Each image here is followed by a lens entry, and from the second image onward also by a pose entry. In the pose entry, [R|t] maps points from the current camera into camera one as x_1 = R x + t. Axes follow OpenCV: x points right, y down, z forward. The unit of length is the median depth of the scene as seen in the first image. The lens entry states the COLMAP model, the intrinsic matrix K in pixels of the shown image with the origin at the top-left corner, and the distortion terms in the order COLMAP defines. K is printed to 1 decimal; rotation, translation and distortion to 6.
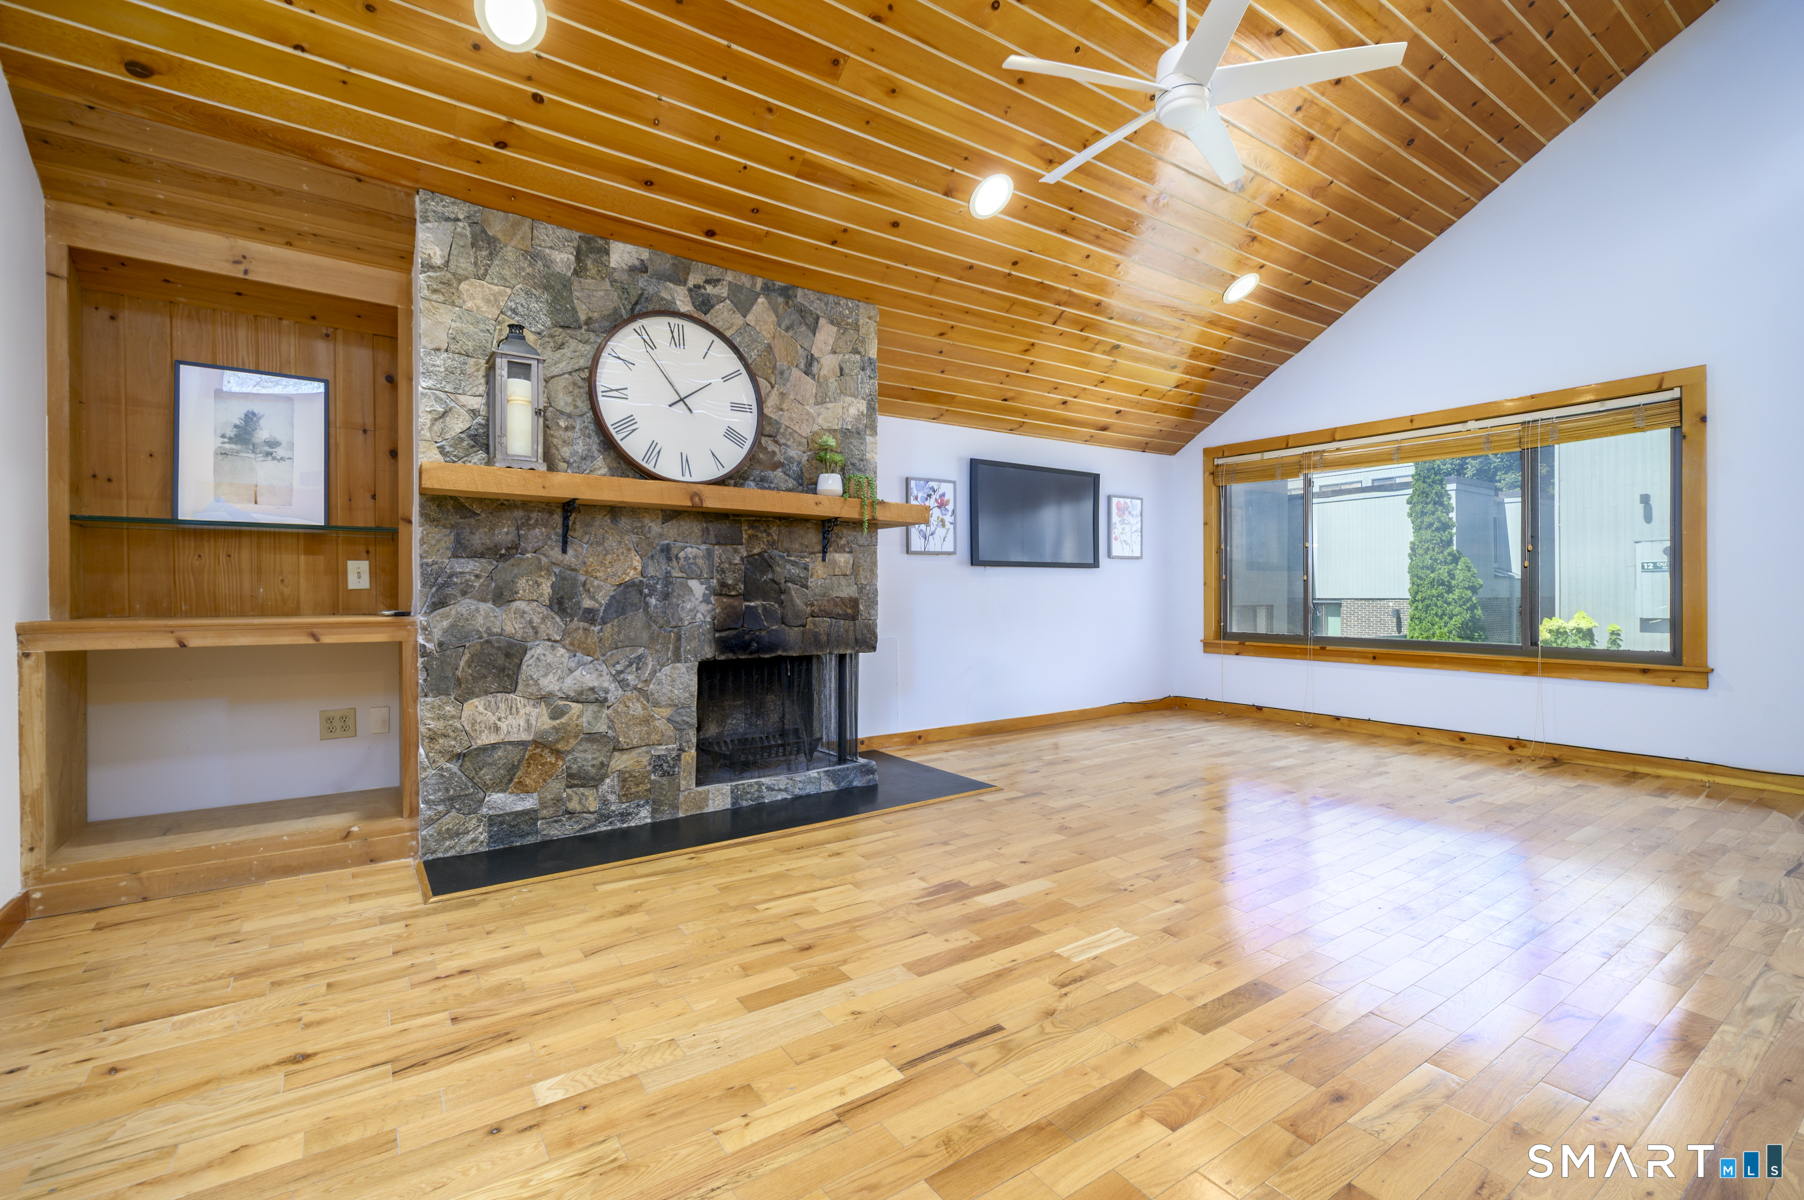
lens RADIAL K [[789.6, 0, 898.4], [0, 789.6, 594.7], [0, 0, 1]] dist [0.000996, -0.000524]
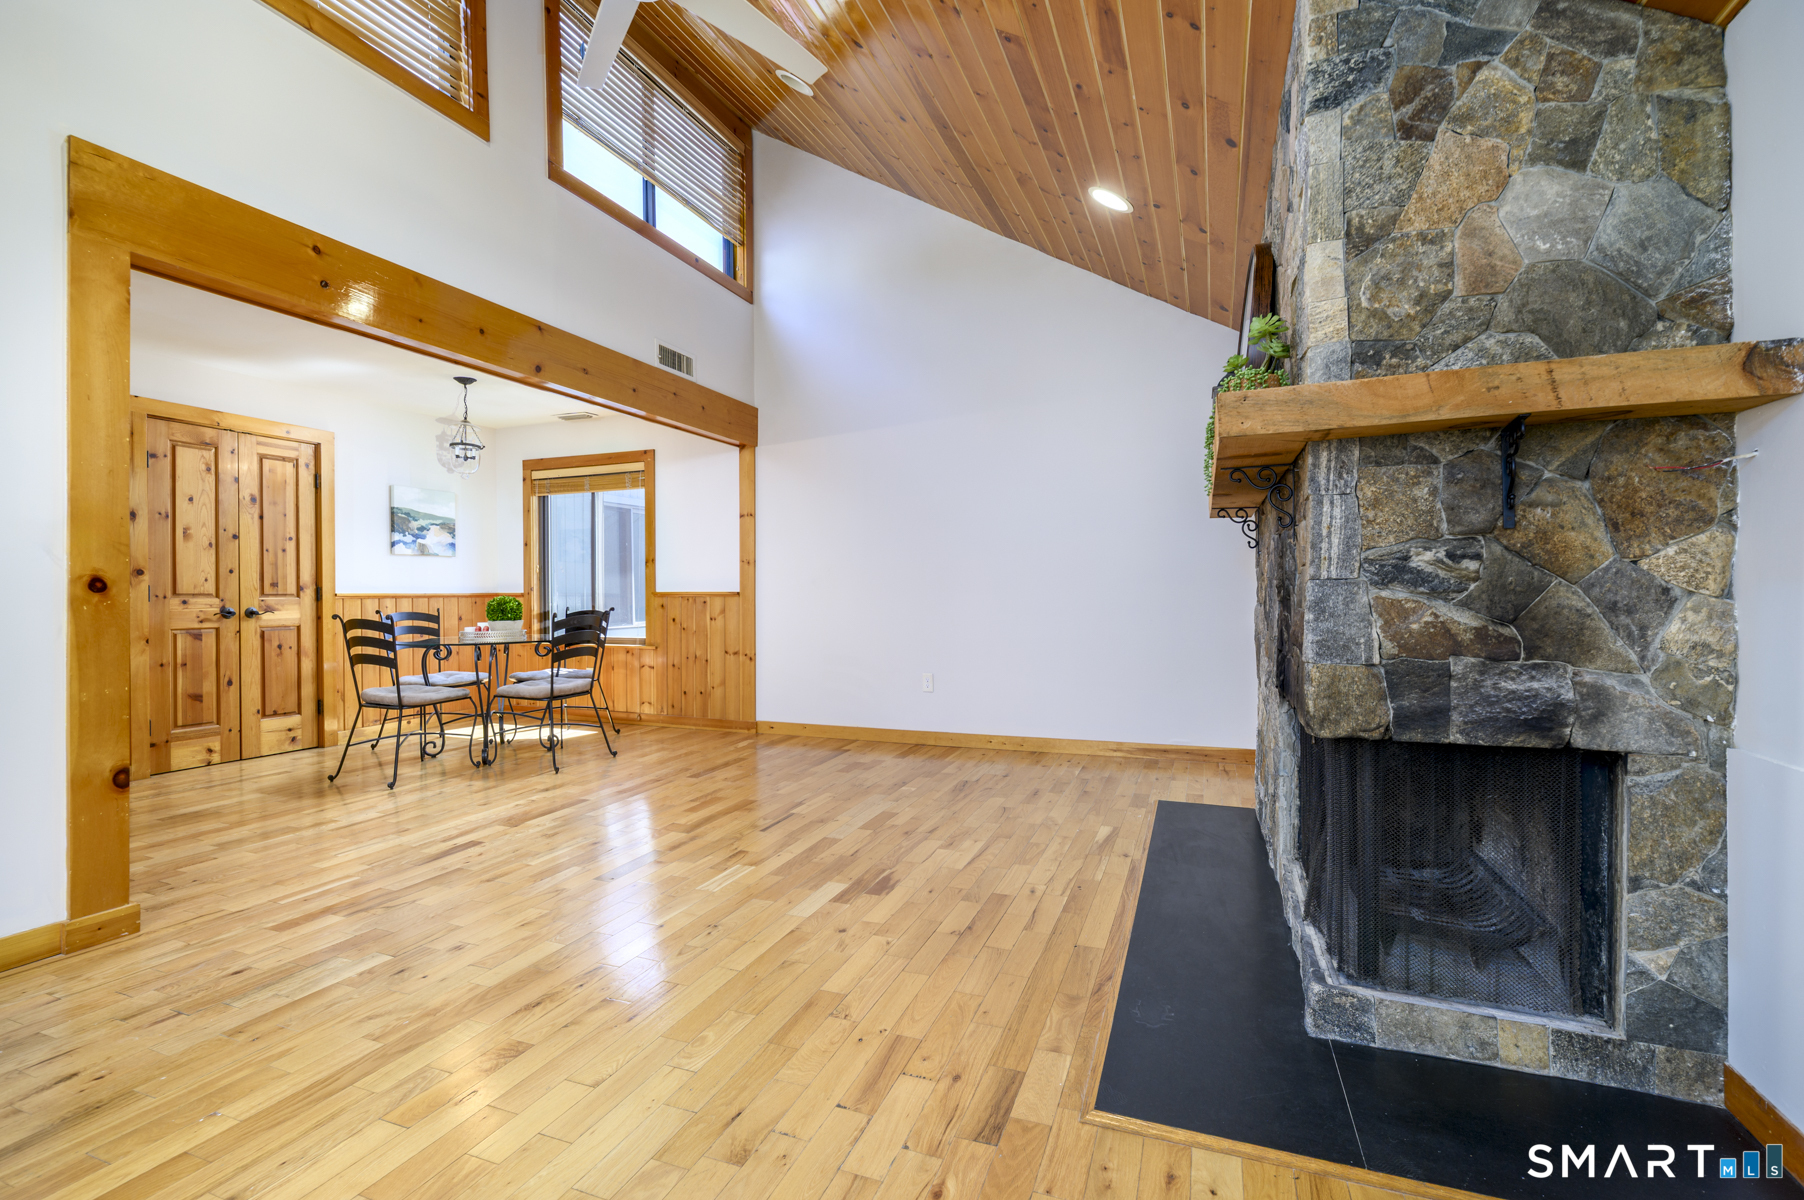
lens RADIAL K [[789.6, 0, 898.4], [0, 789.6, 594.7], [0, 0, 1]] dist [0.000996, -0.000524]
pose [[-0.830543, 0.009210, -0.556878, 0.446779], [0.008013, 0.999957, 0.004587, -0.011573], [0.556897, -0.000652, -0.830582, 1.358579]]
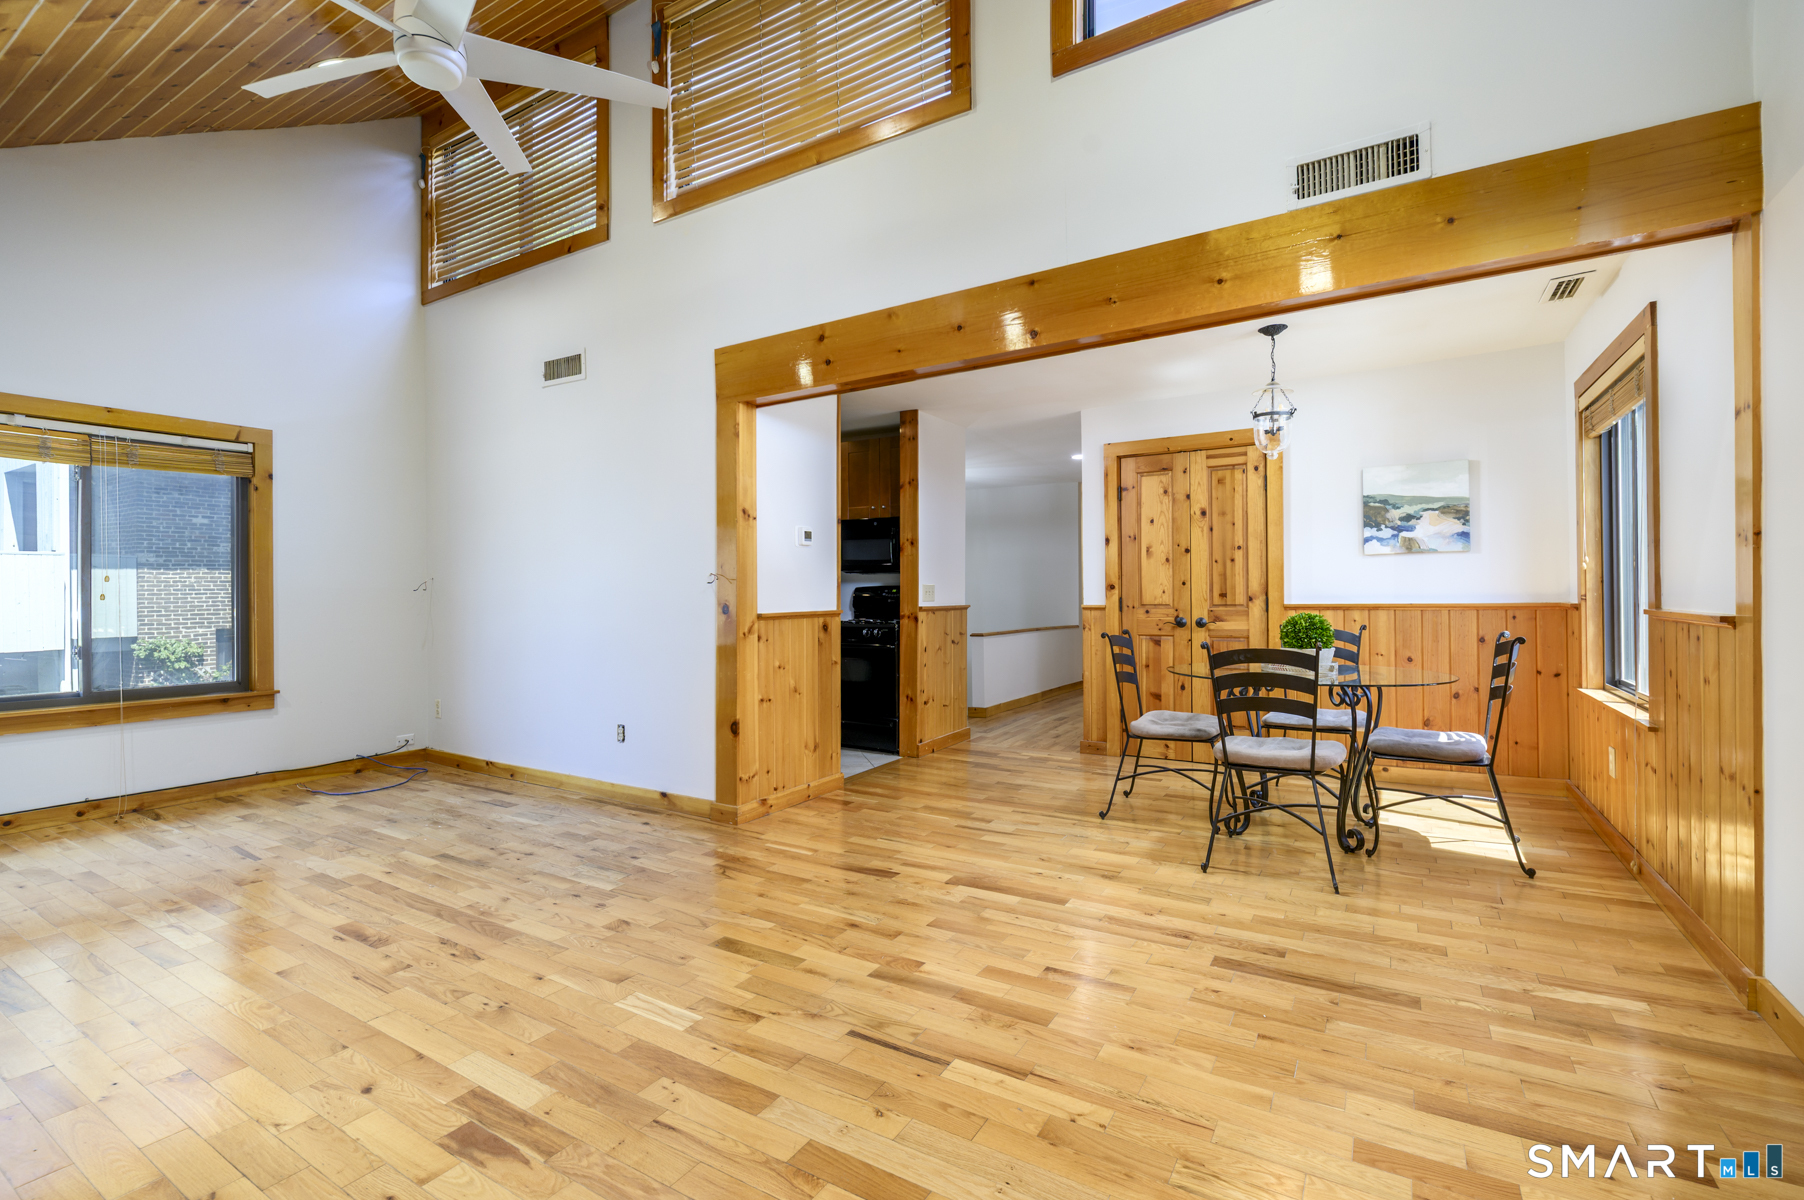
lens RADIAL K [[801.8, 0, 895.3], [0, 801.8, 595.7], [0, 0, 1]] dist [0.000755, -0.000656]
pose [[-0.401909, 0.007343, 0.915650, -0.467155], [0.013028, 0.999912, -0.002301, -0.034848], [-0.915587, 0.011005, -0.401970, 0.688086]]
